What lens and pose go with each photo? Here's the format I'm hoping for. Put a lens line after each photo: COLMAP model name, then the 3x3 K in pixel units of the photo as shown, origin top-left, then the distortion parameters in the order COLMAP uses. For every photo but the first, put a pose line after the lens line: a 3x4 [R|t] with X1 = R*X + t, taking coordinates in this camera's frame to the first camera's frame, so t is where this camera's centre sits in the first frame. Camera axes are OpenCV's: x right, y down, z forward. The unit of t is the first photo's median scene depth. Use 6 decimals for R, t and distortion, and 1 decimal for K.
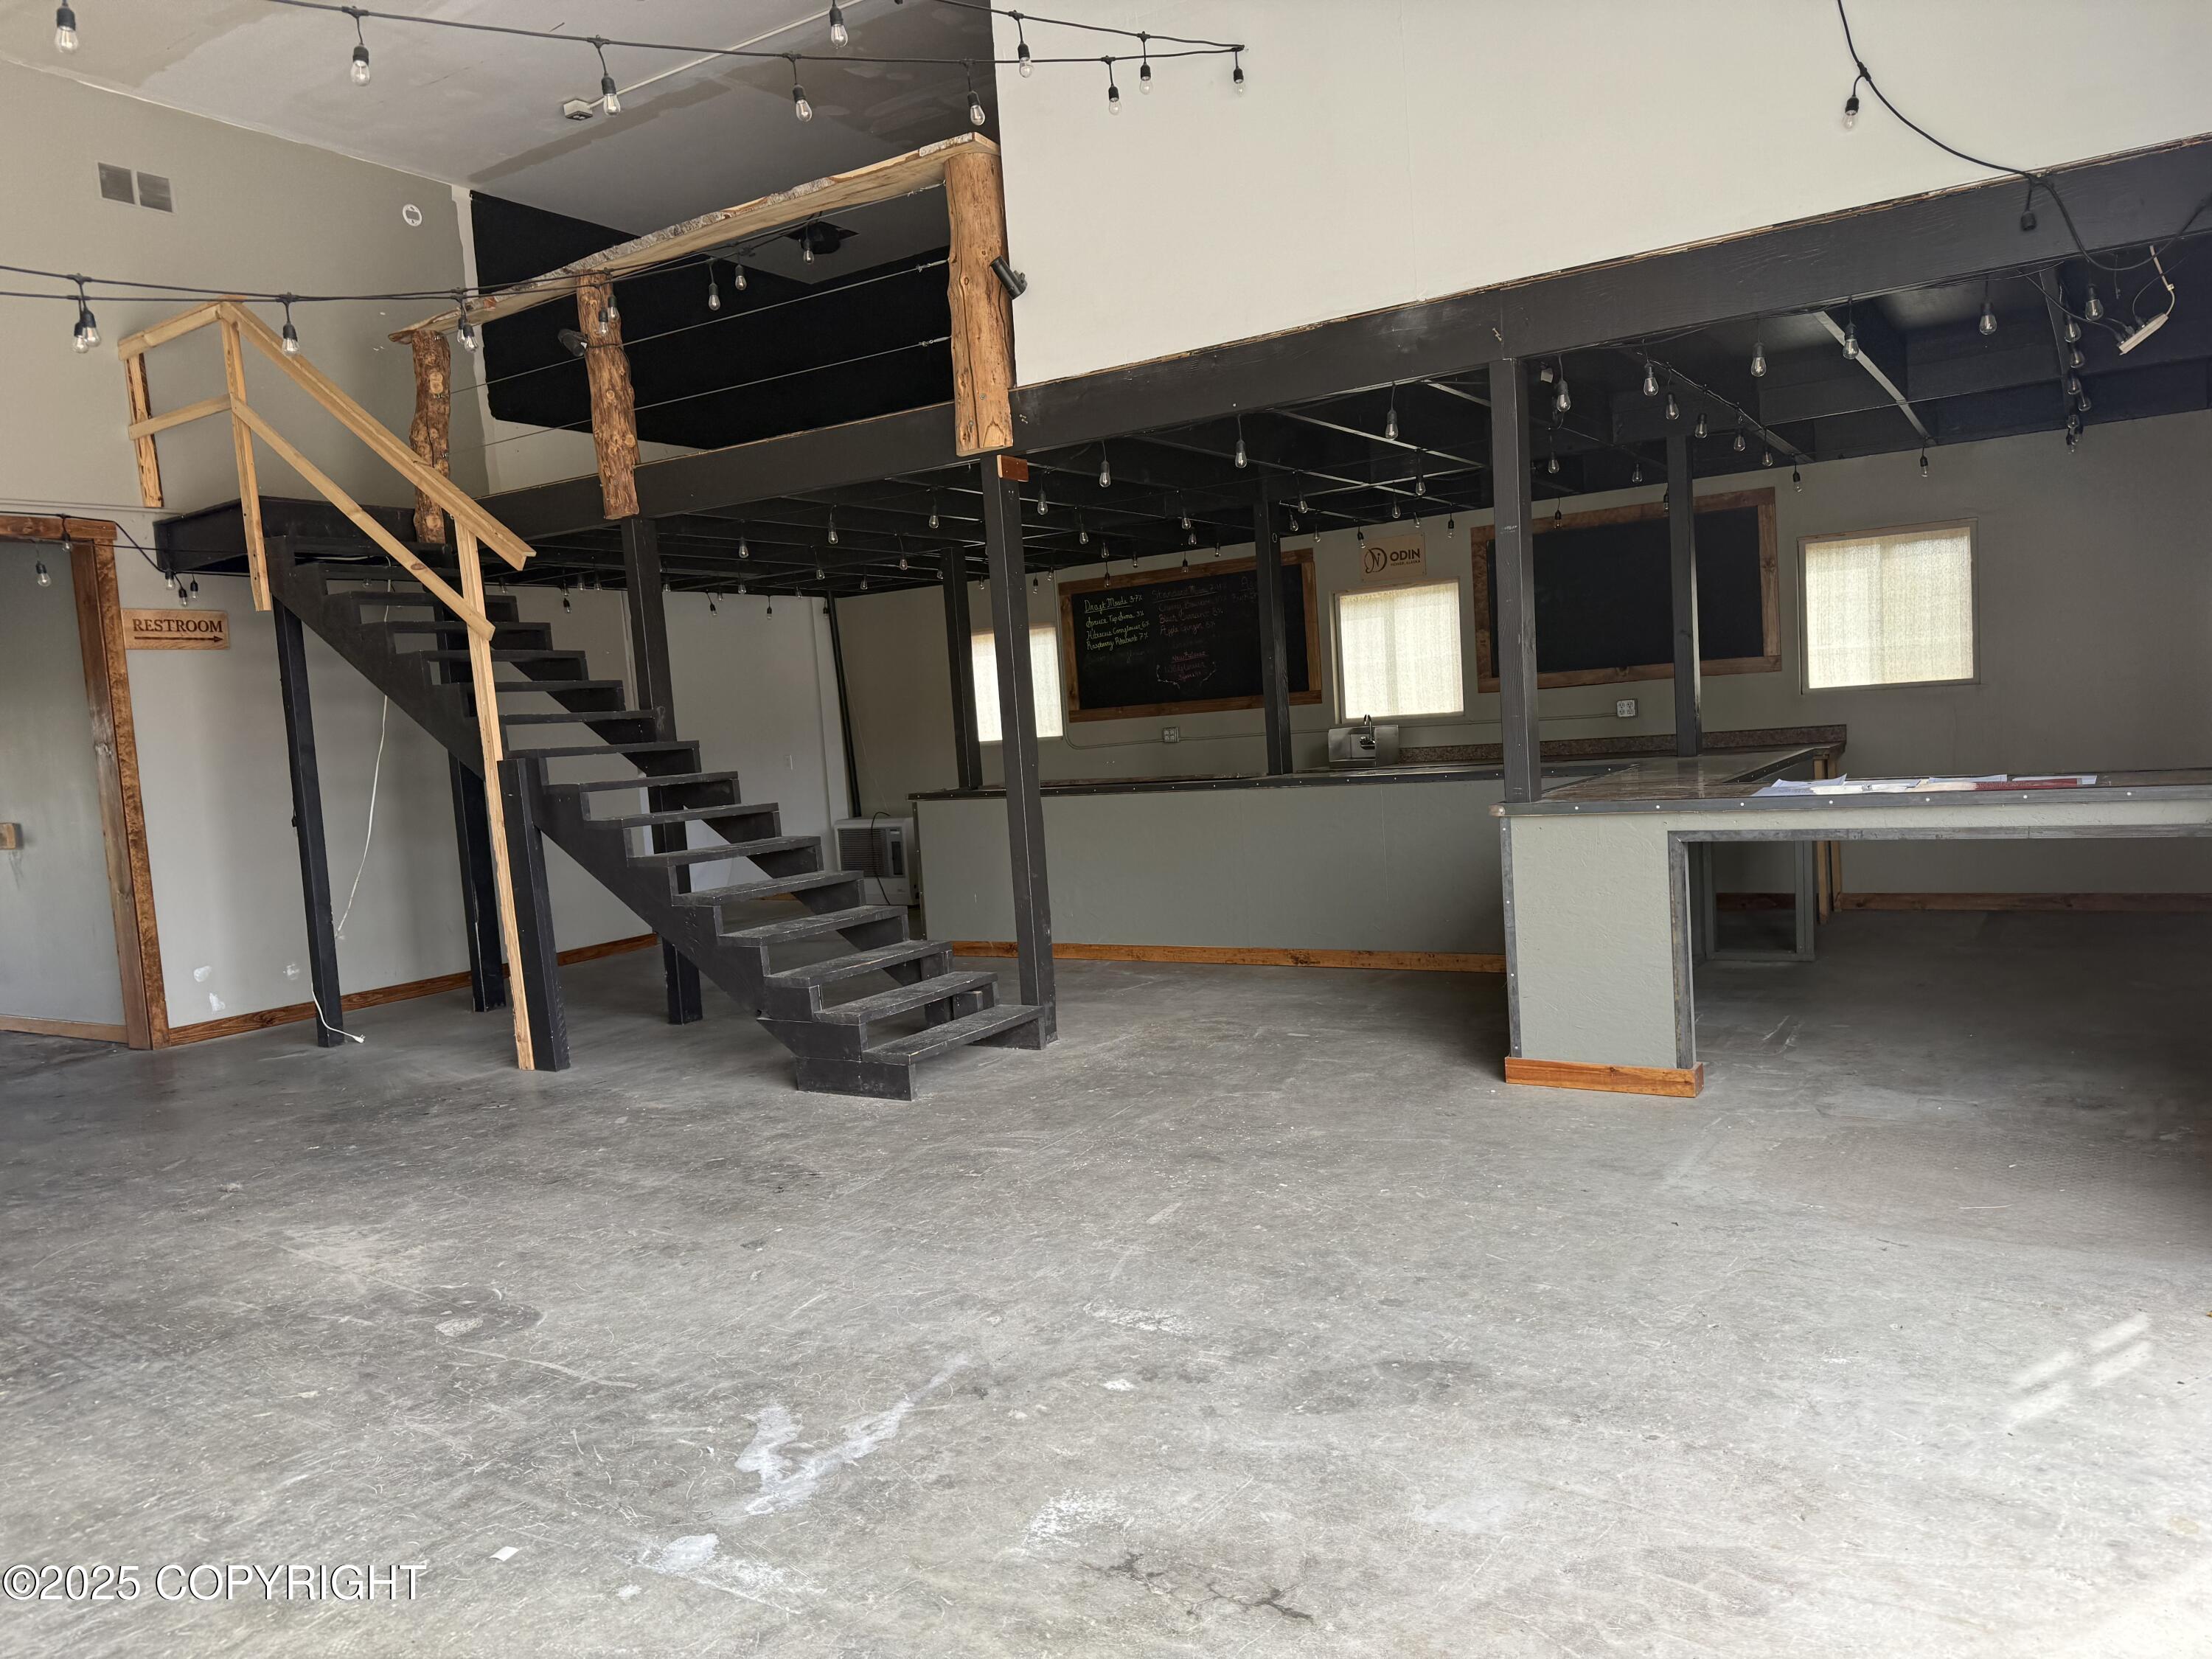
lens RADIAL K [[1538.2, 0, 1078.9], [0, 1538.2, 835.0], [0, 0, 1]] dist [0.123741, -0.153740]
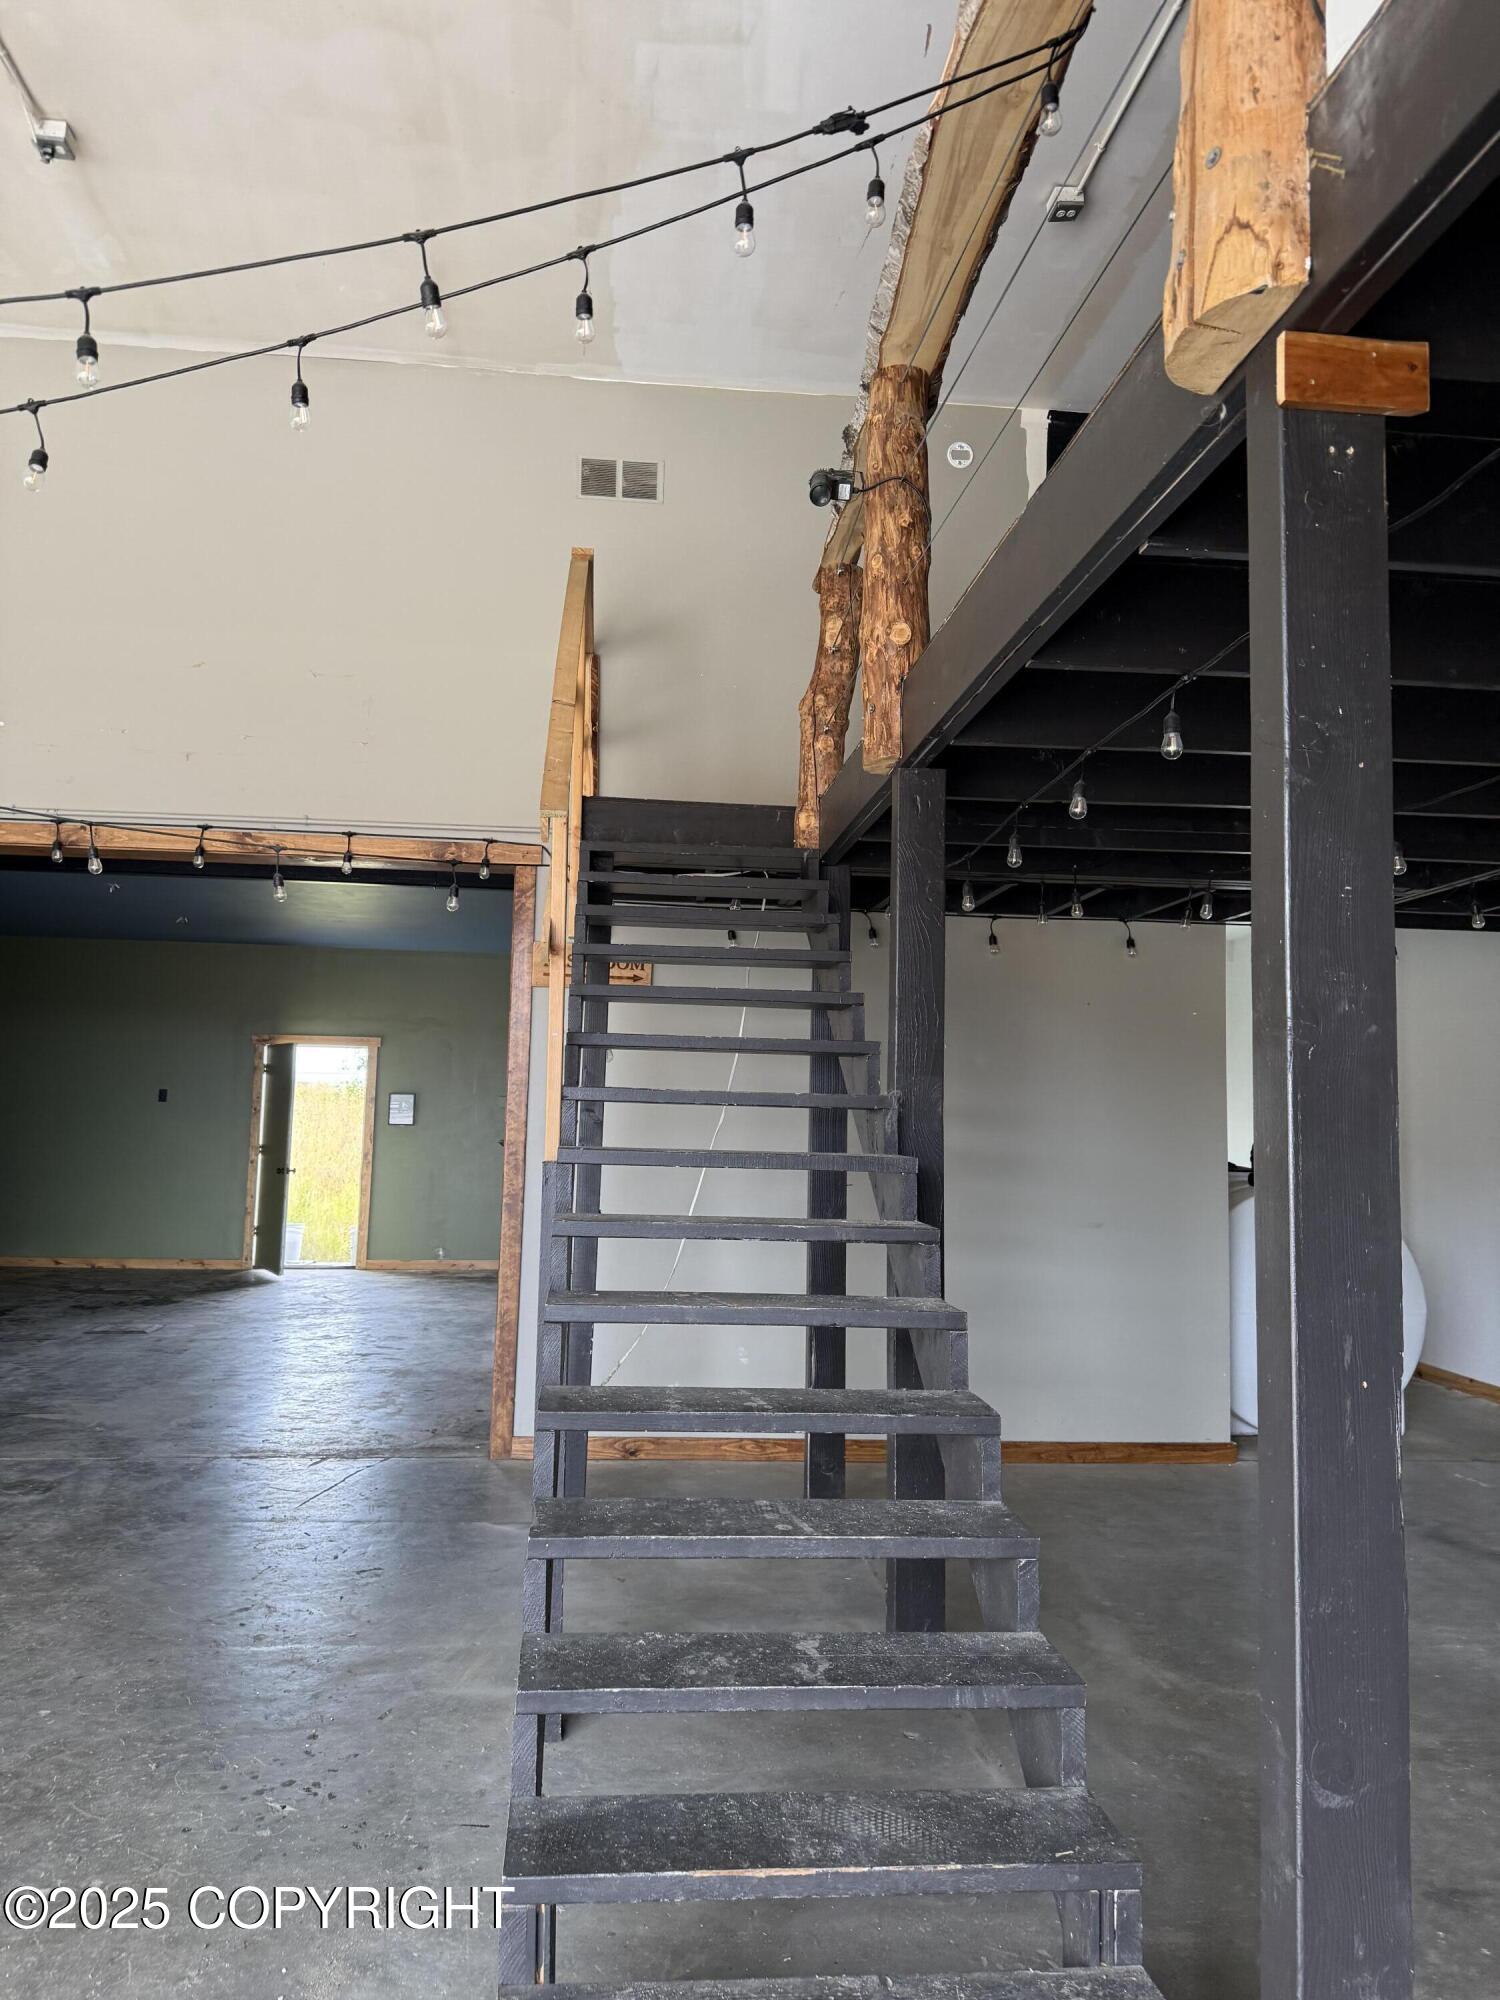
lens RADIAL K [[1399.5, 0, 750.0], [0, 1399.5, 1000.0], [0, 0, 1]] dist [0.083494, -0.097074]
pose [[0.627076, 0.018637, -0.778735, 0.105521], [-0.125432, 0.989084, -0.077333, -0.085667], [0.768793, 0.146172, 0.622568, 0.793295]]
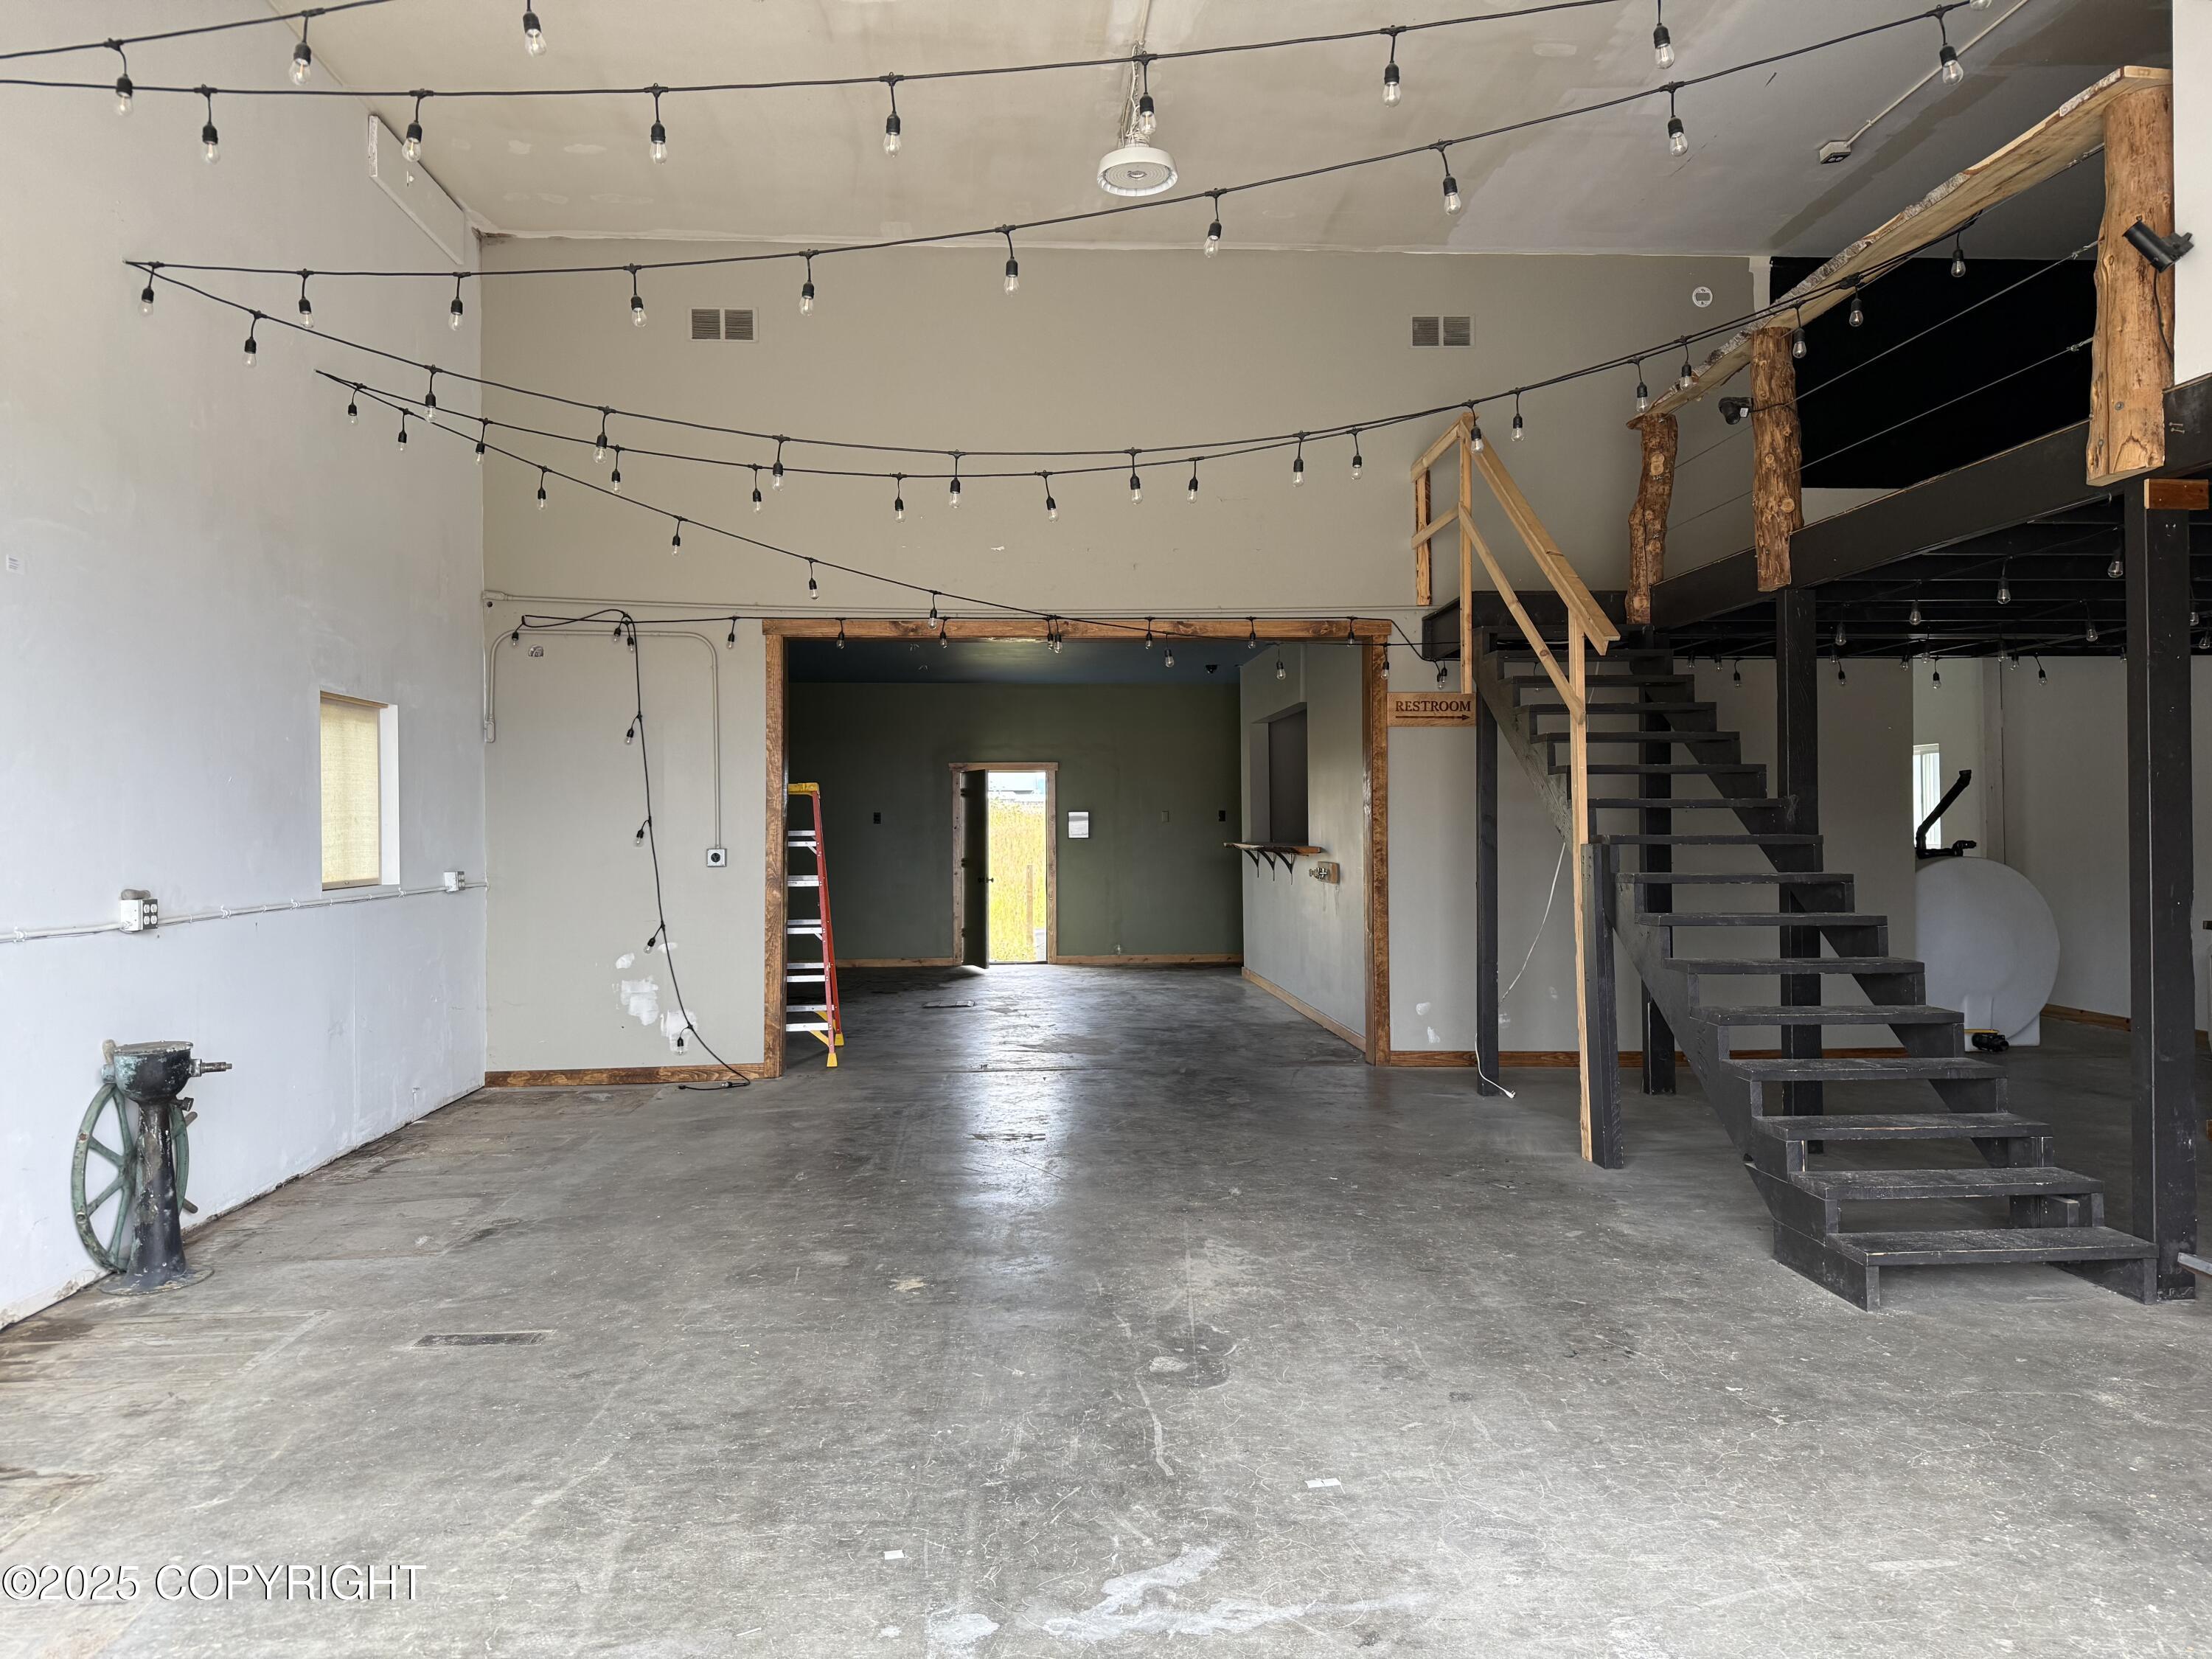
lens RADIAL K [[1547.8, 0, 1110.4], [0, 1547.8, 826.0], [0, 0, 1]] dist [0.083494, -0.097074]
pose [[0.595744, 0.063624, -0.800650, 0.272818], [-0.095035, 0.995439, 0.008390, -0.042906], [0.797532, 0.071092, 0.599073, 0.179399]]
